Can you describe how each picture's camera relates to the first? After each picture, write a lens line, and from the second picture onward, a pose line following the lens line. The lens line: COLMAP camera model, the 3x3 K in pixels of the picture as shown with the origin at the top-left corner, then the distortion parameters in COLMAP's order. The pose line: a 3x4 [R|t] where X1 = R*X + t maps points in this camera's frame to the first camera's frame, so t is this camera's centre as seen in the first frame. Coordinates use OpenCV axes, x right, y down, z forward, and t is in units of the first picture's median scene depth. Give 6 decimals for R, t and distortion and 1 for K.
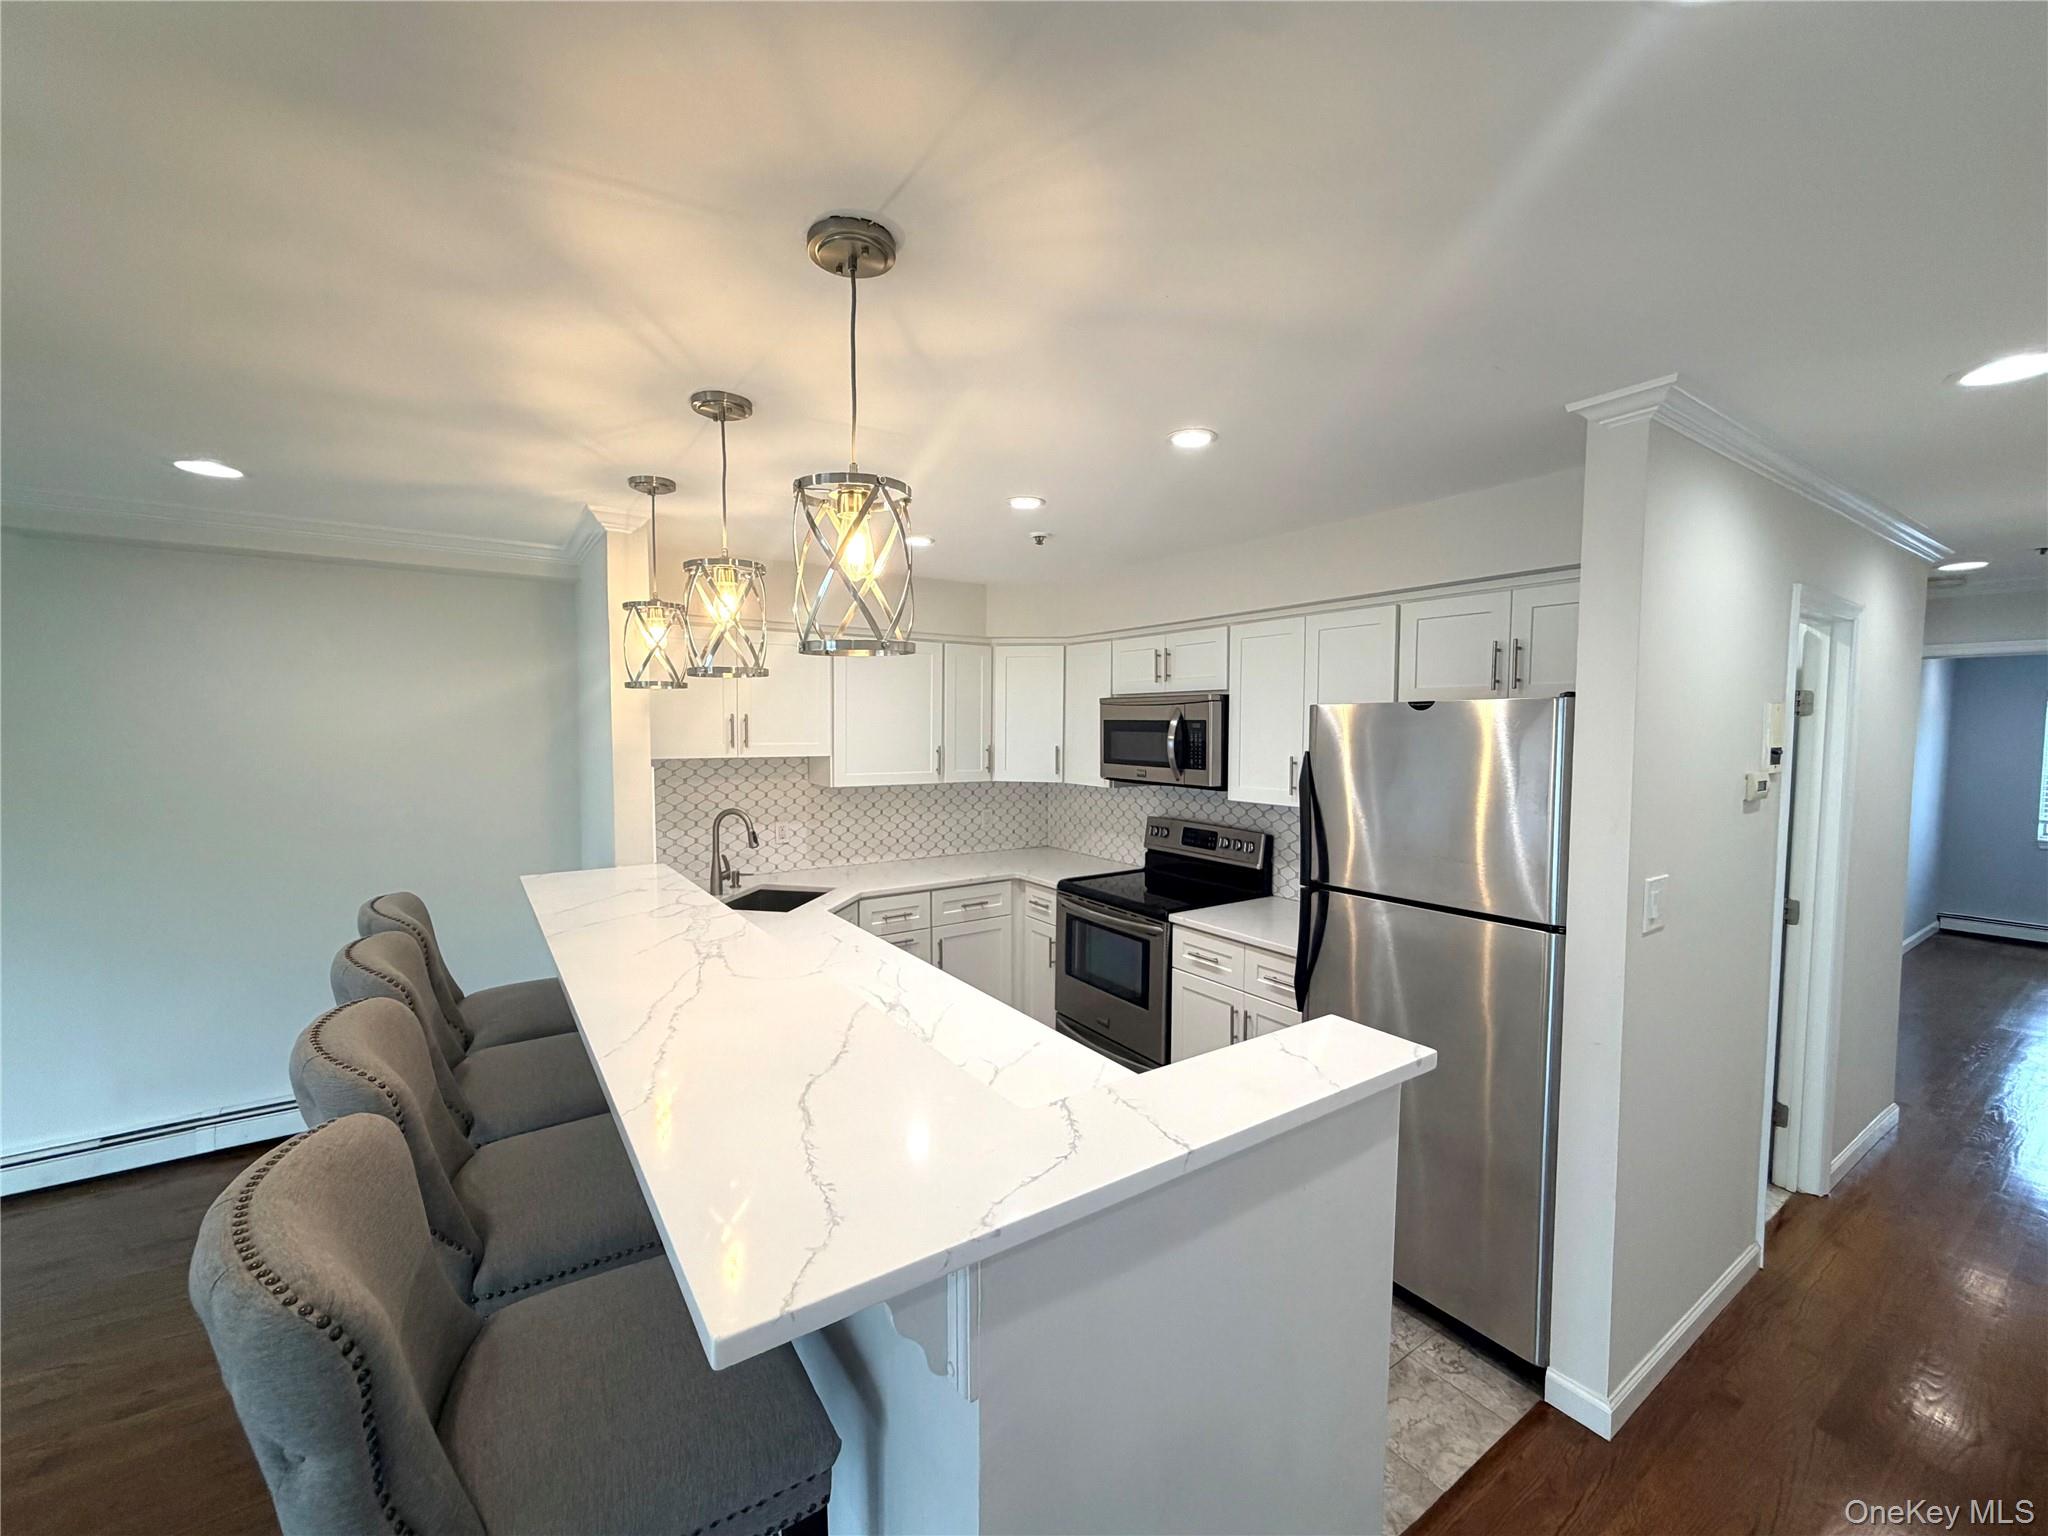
lens RADIAL K [[827.0, 0, 1026.7], [0, 827.0, 769.3], [0, 0, 1]] dist [0.000600, -0.000464]
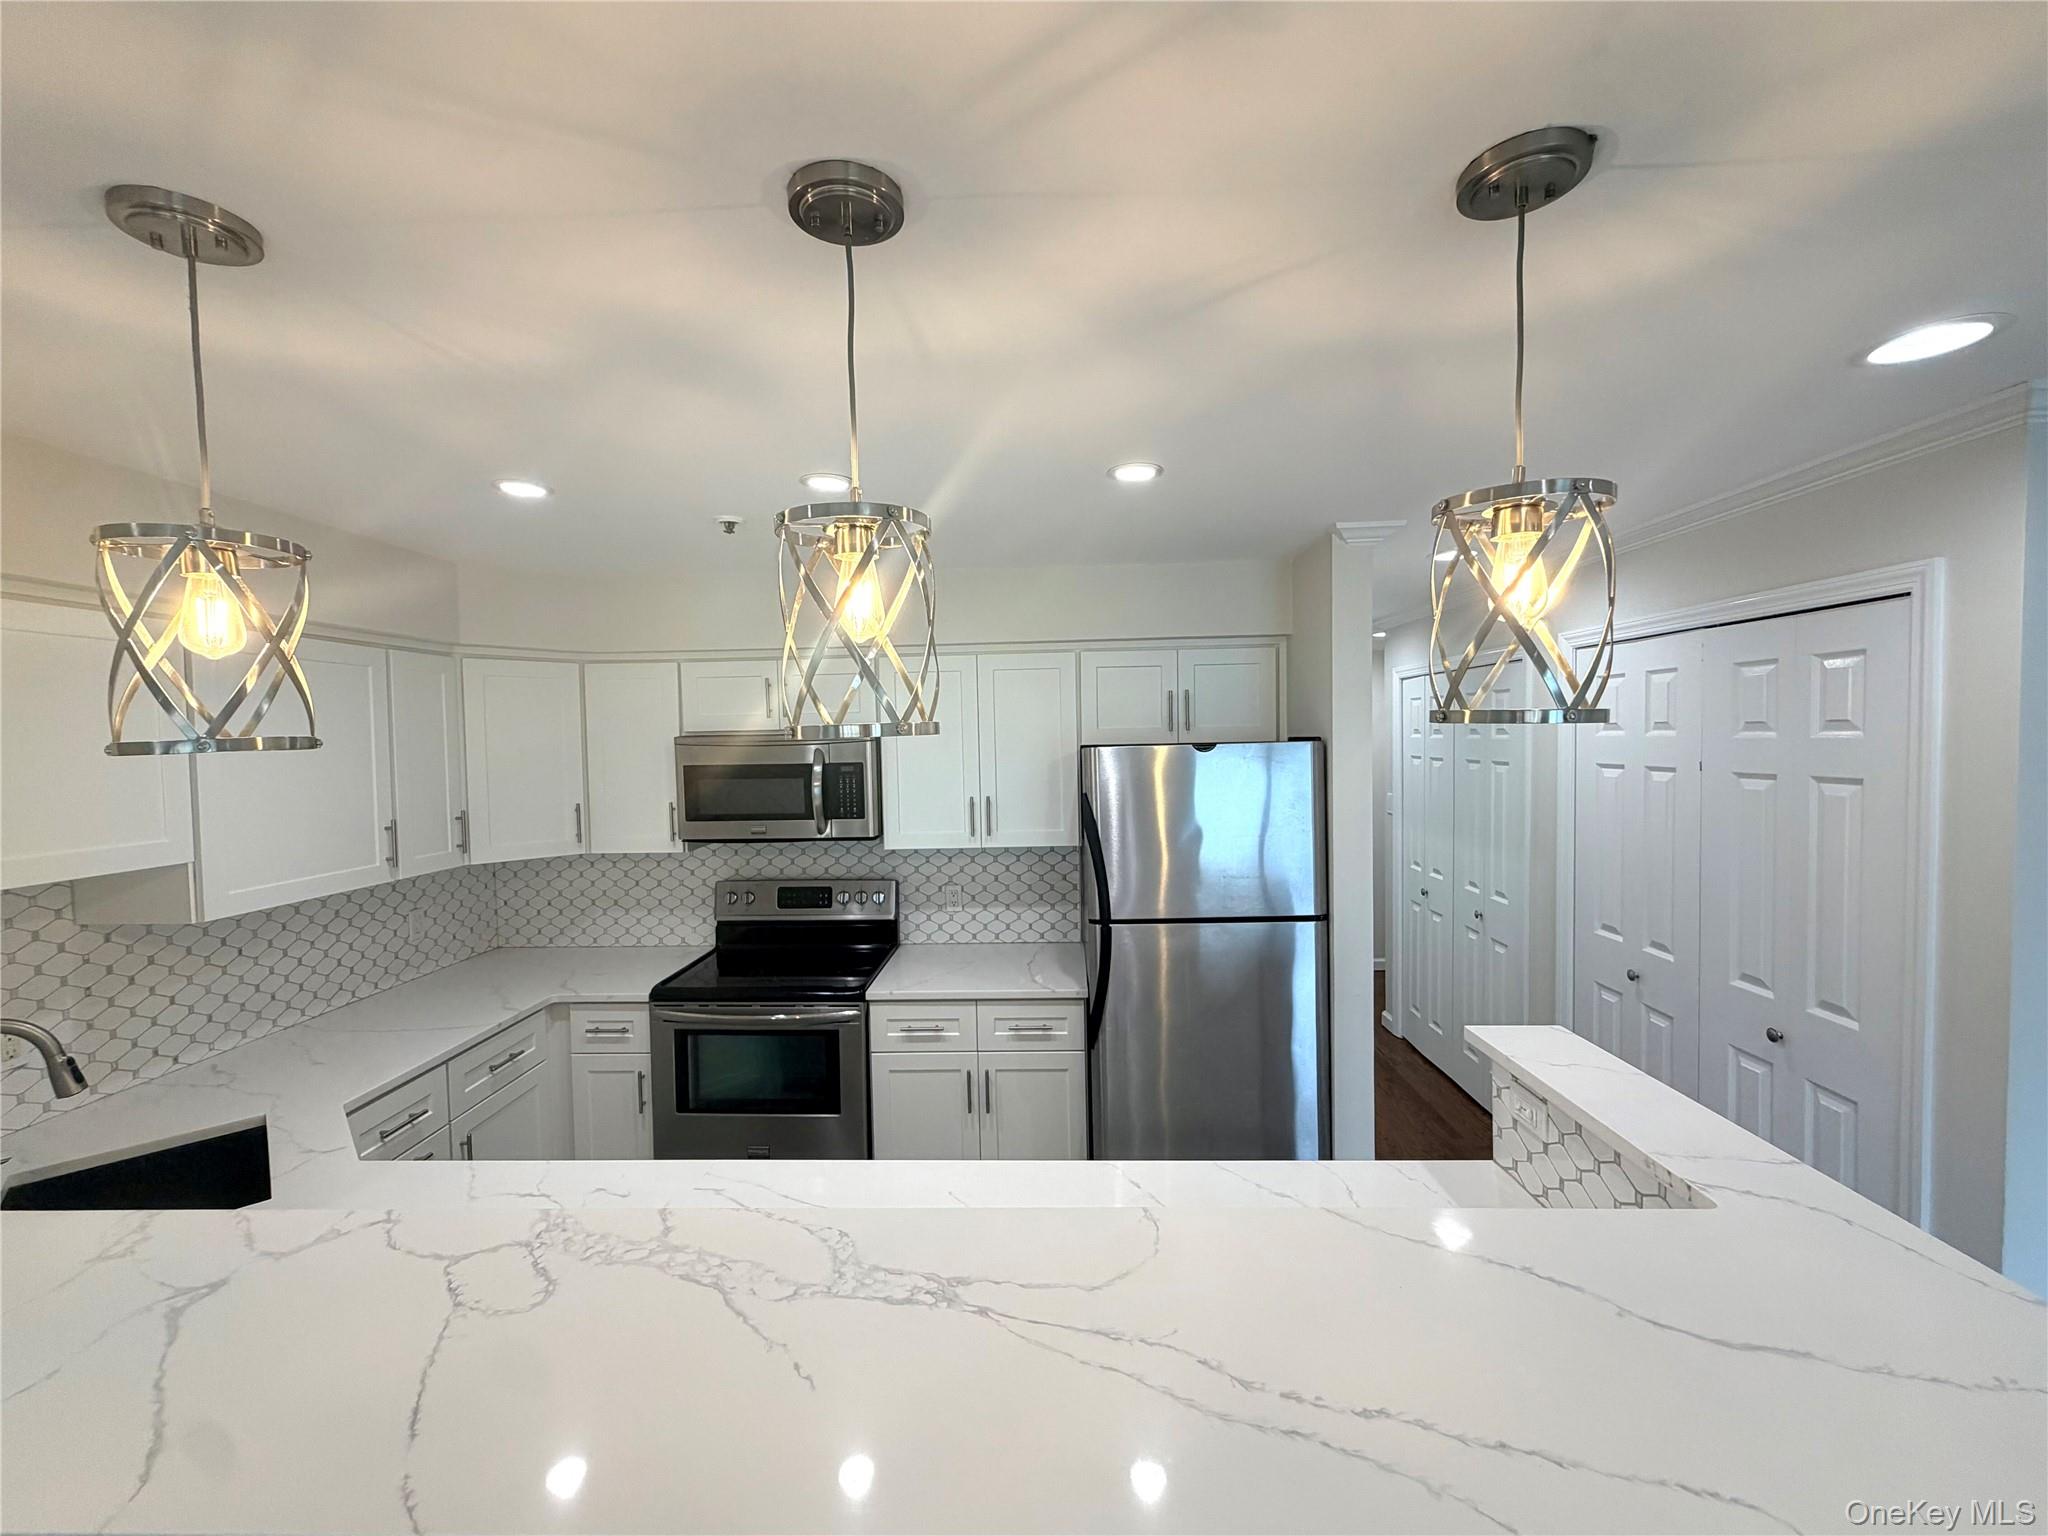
lens RADIAL K [[827.0, 0, 1026.7], [0, 827.0, 769.3], [0, 0, 1]] dist [0.000600, -0.000464]
pose [[0.591783, -0.048877, 0.804614, -0.346306], [0.067161, 0.997679, 0.011209, -0.044615], [-0.803295, 0.047406, 0.593692, 0.299301]]
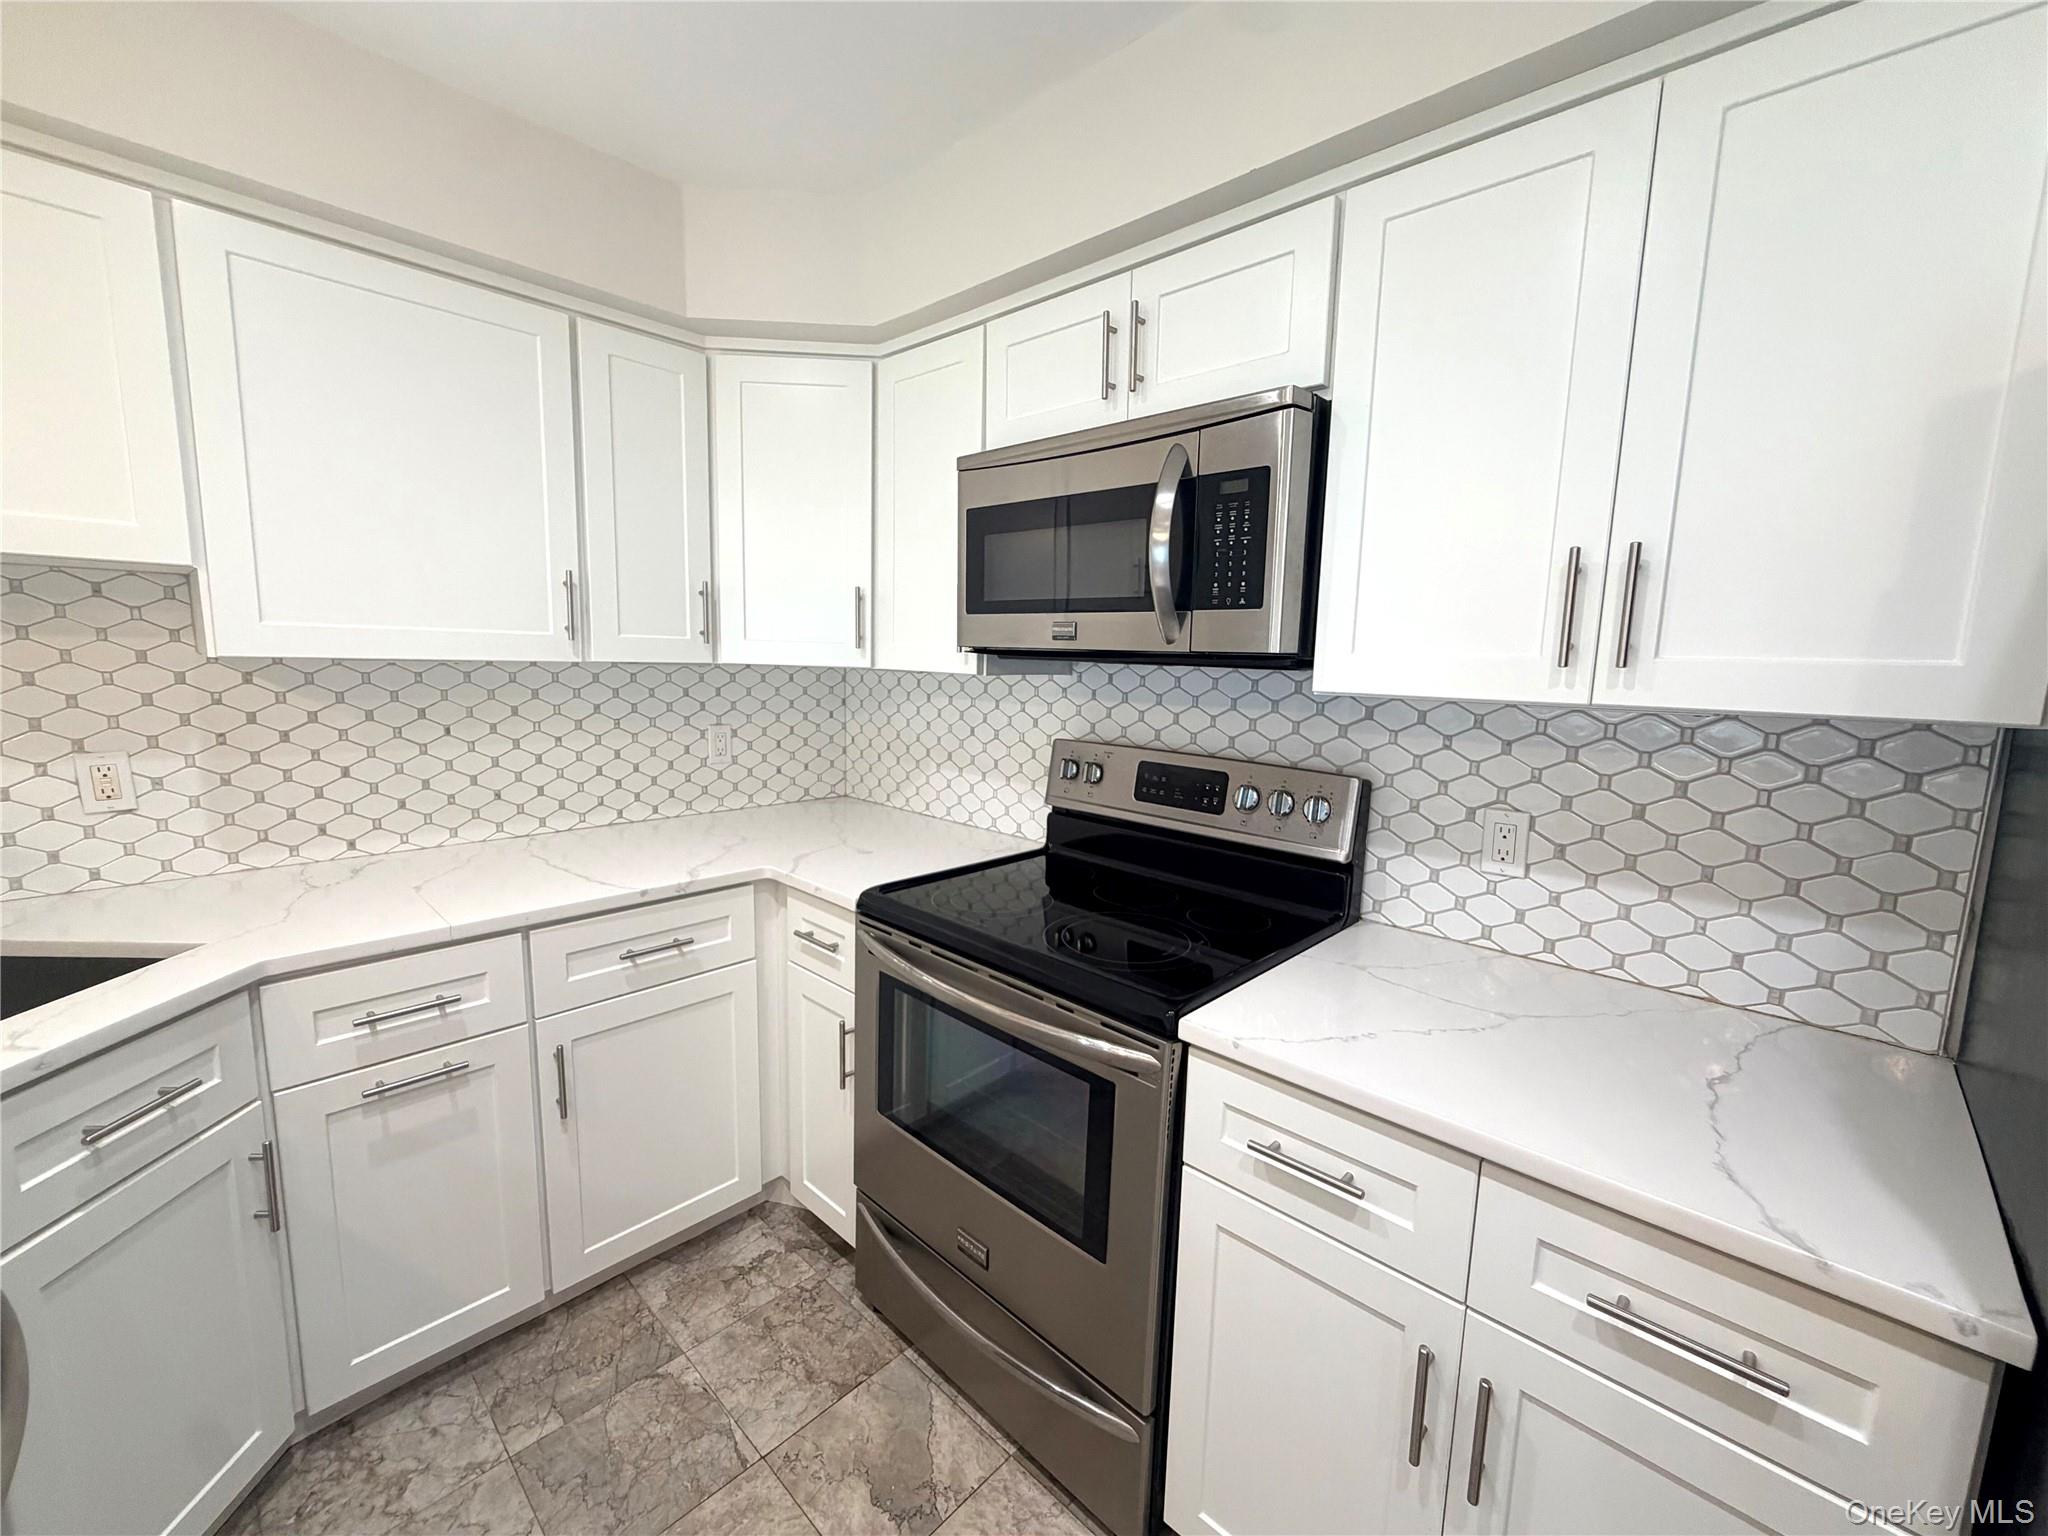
lens RADIAL K [[827.0, 0, 1026.7], [0, 827.0, 769.3], [0, 0, 1]] dist [0.000600, -0.000464]
pose [[0.976696, -0.008444, 0.214463, 0.032057], [-0.009950, 0.996370, 0.084544, 0.037459], [-0.214398, -0.084708, 0.973066, 0.589700]]
